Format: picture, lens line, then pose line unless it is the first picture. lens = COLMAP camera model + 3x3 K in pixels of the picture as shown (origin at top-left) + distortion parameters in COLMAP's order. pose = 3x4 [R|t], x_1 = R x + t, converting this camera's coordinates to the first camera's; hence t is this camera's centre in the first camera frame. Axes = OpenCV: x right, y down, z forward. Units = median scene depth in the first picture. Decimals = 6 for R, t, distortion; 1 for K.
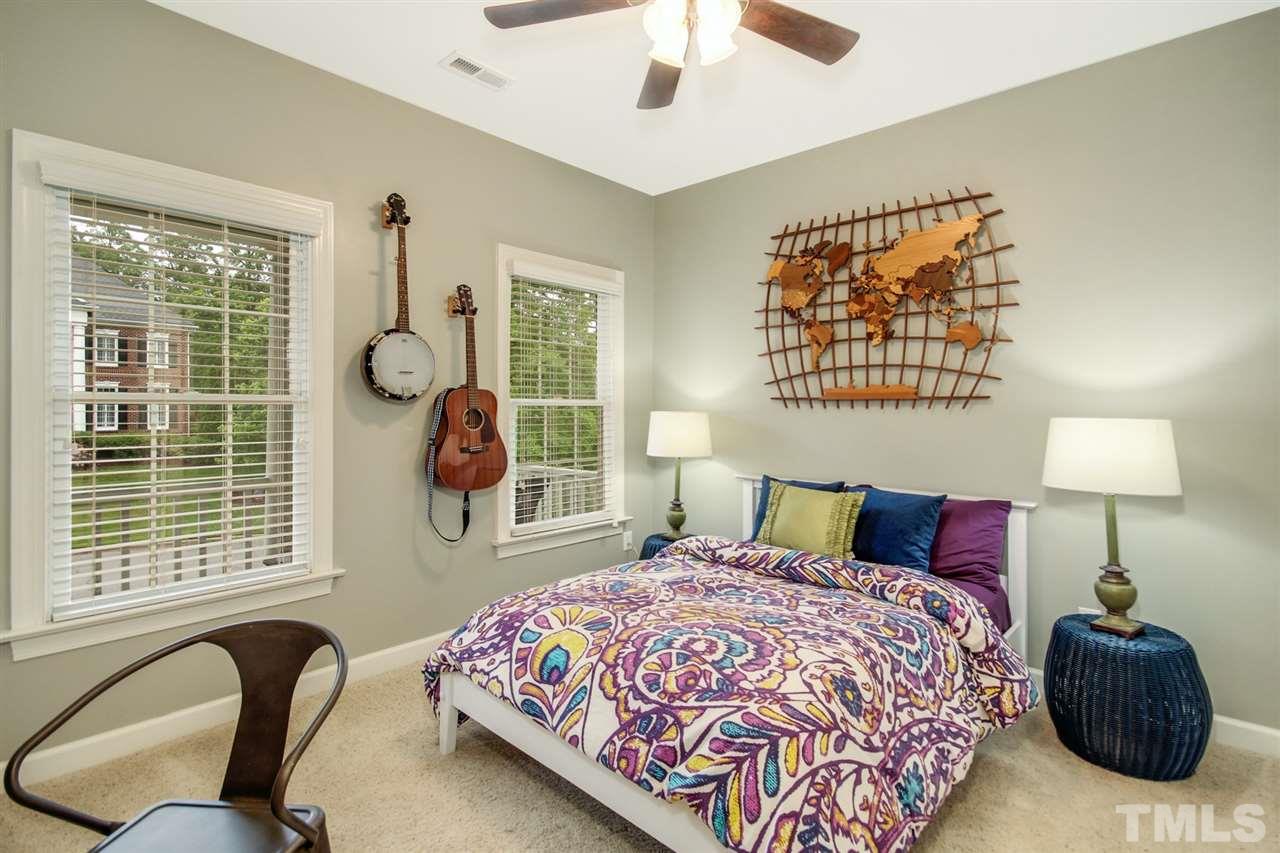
lens RADIAL K [[615.0, 0, 640.8], [0, 615.0, 417.1], [0, 0, 1]] dist [0.015858, 0.001828]
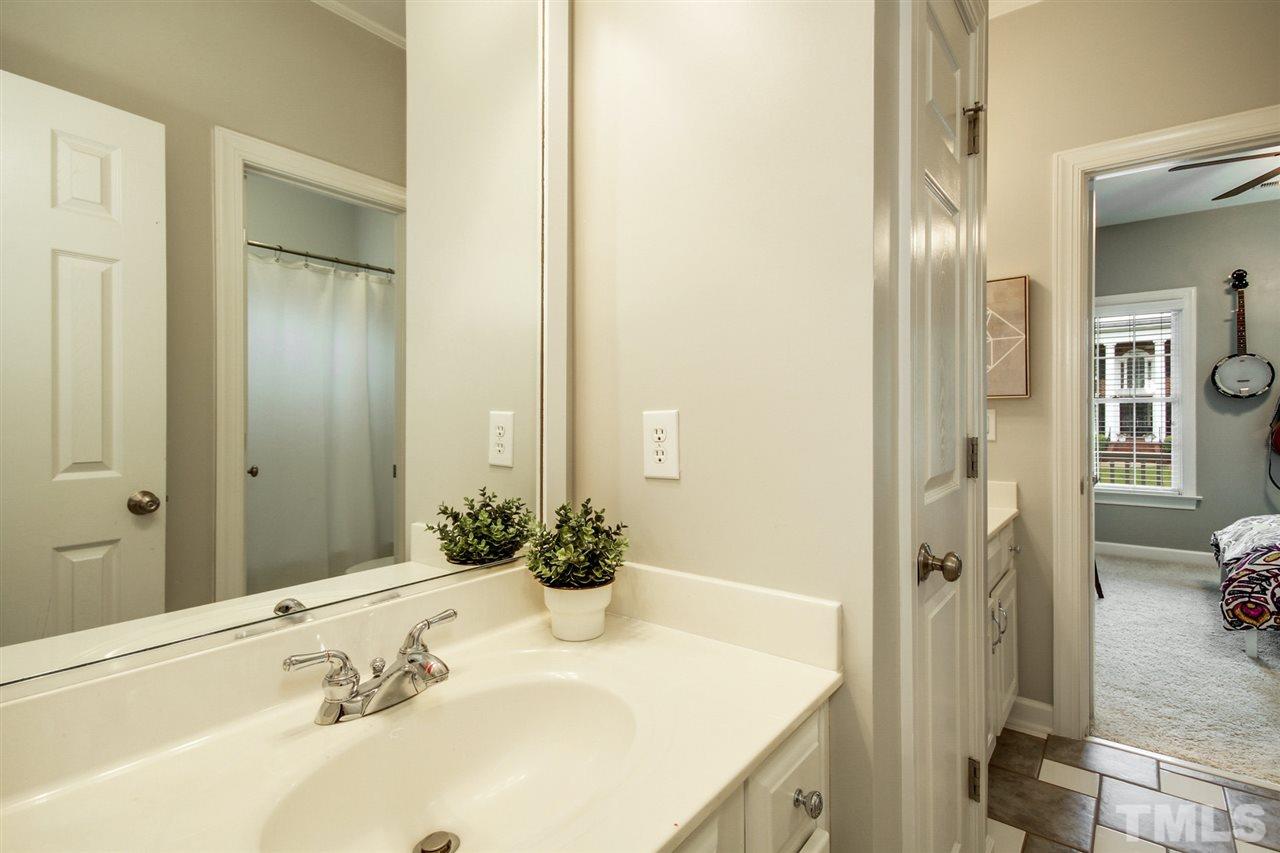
lens RADIAL K [[615.0, 0, 640.6], [0, 615.0, 419.5], [0, 0, 1]] dist [0.015858, 0.001828]
pose [[0.059028, 0.002708, -0.998253, 1.151997], [0.002989, 0.999991, 0.002890, 0.019662], [0.998252, -0.003154, 0.059020, -0.664137]]
